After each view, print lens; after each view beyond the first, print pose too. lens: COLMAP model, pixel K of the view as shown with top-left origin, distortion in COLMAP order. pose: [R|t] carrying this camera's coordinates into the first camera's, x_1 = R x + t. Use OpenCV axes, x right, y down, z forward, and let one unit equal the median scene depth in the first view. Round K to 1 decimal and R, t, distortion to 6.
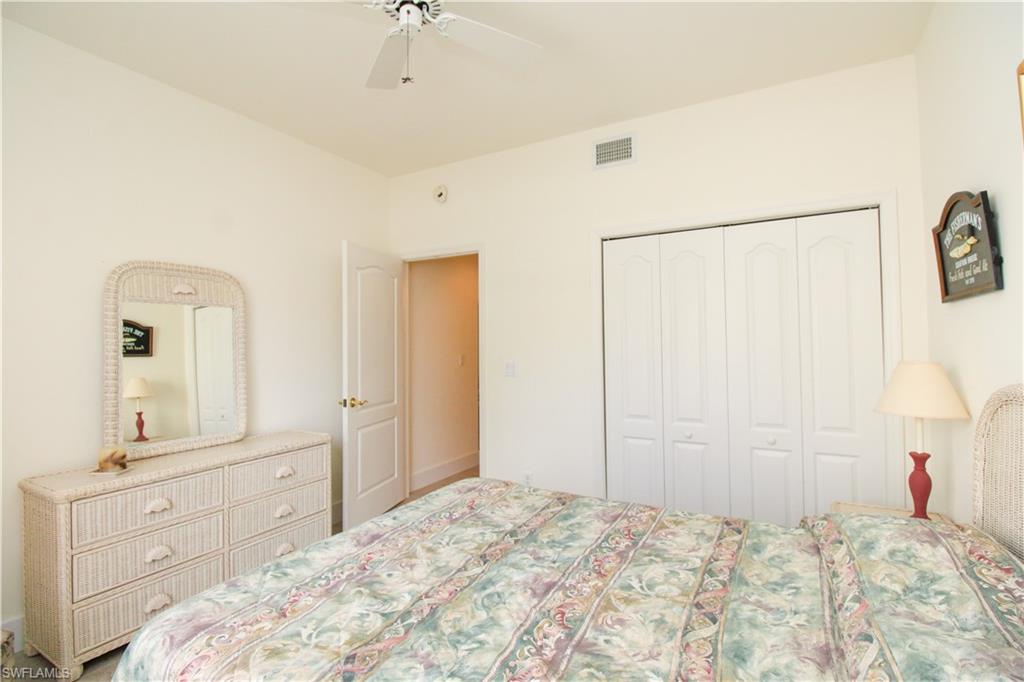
lens RADIAL K [[472.5, 0, 512.8], [0, 472.5, 334.3], [0, 0, 1]] dist [0.002782, -0.010822]
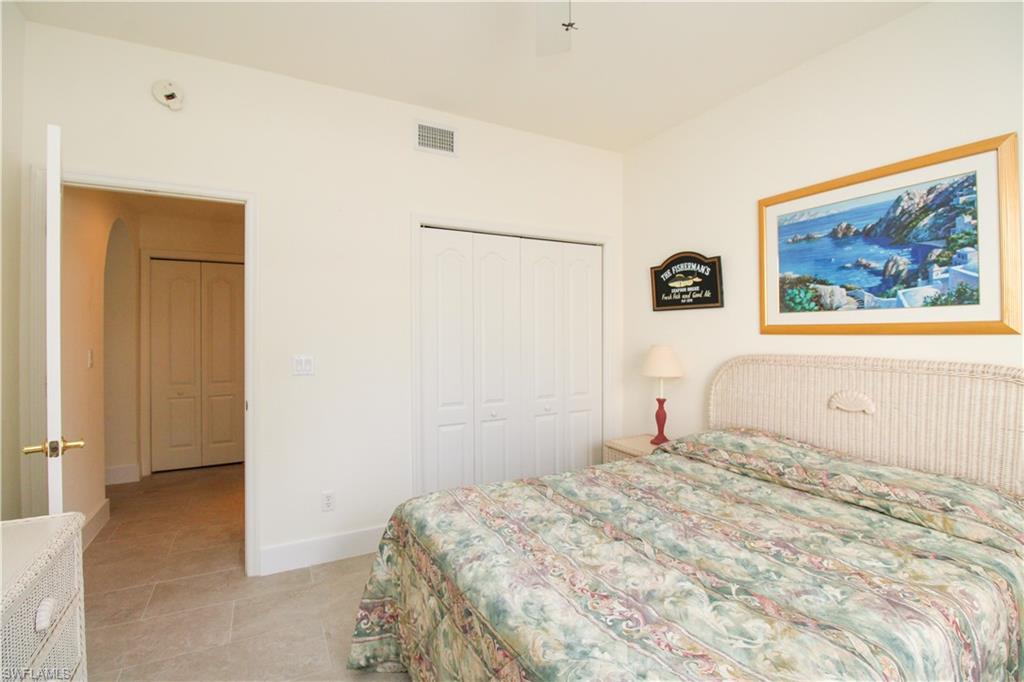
lens RADIAL K [[472.5, 0, 516.5], [0, 472.5, 335.0], [0, 0, 1]] dist [0.002782, -0.010822]
pose [[0.528004, 0.001913, 0.849239, -0.949740], [-0.019722, 0.999755, 0.010010, 0.015948], [-0.849013, -0.022034, 0.527913, 0.586226]]
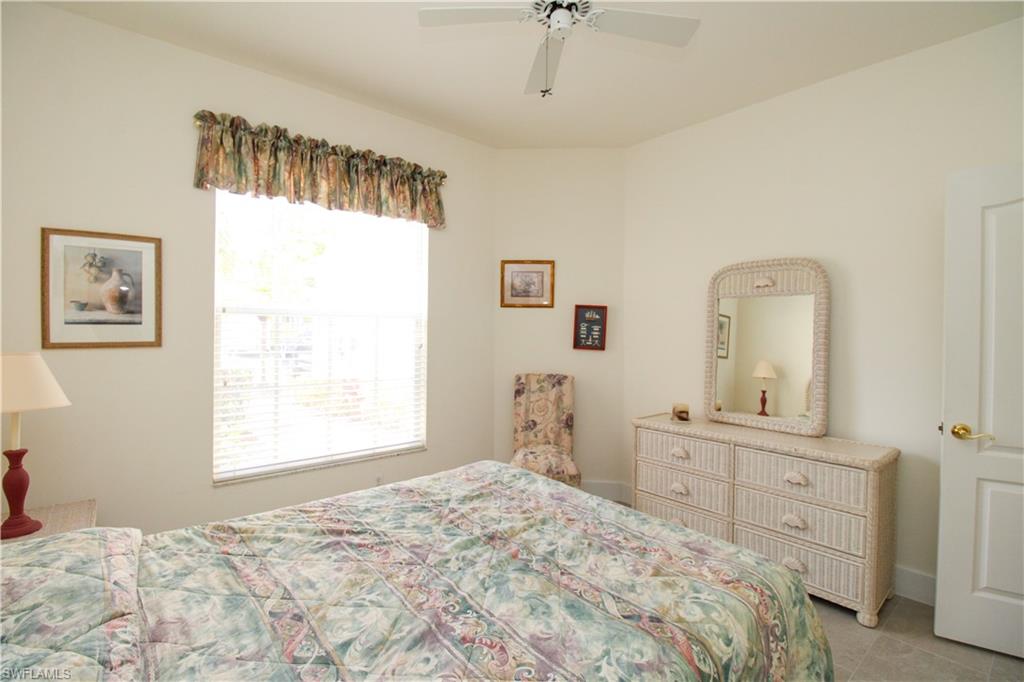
lens RADIAL K [[472.5, 0, 515.2], [0, 472.5, 337.6], [0, 0, 1]] dist [0.002782, -0.010822]
pose [[-0.345414, 0.021739, -0.938199, 0.794545], [0.009732, 0.999761, 0.019582, 0.007980], [0.938400, -0.002367, -0.345543, 1.240160]]
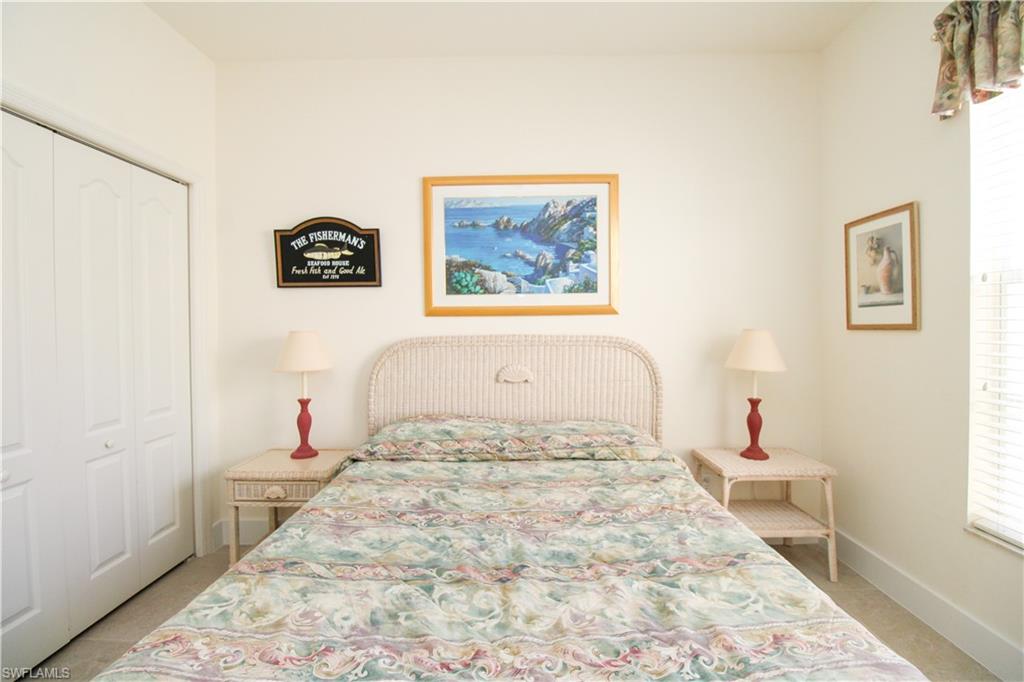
lens RADIAL K [[472.5, 0, 514.9], [0, 472.5, 333.0], [0, 0, 1]] dist [0.002782, -0.010822]
pose [[-0.482304, -0.005075, 0.875989, -0.662116], [-0.006998, 0.999974, 0.001940, 0.062769], [-0.875976, -0.005195, -0.482327, 1.215437]]
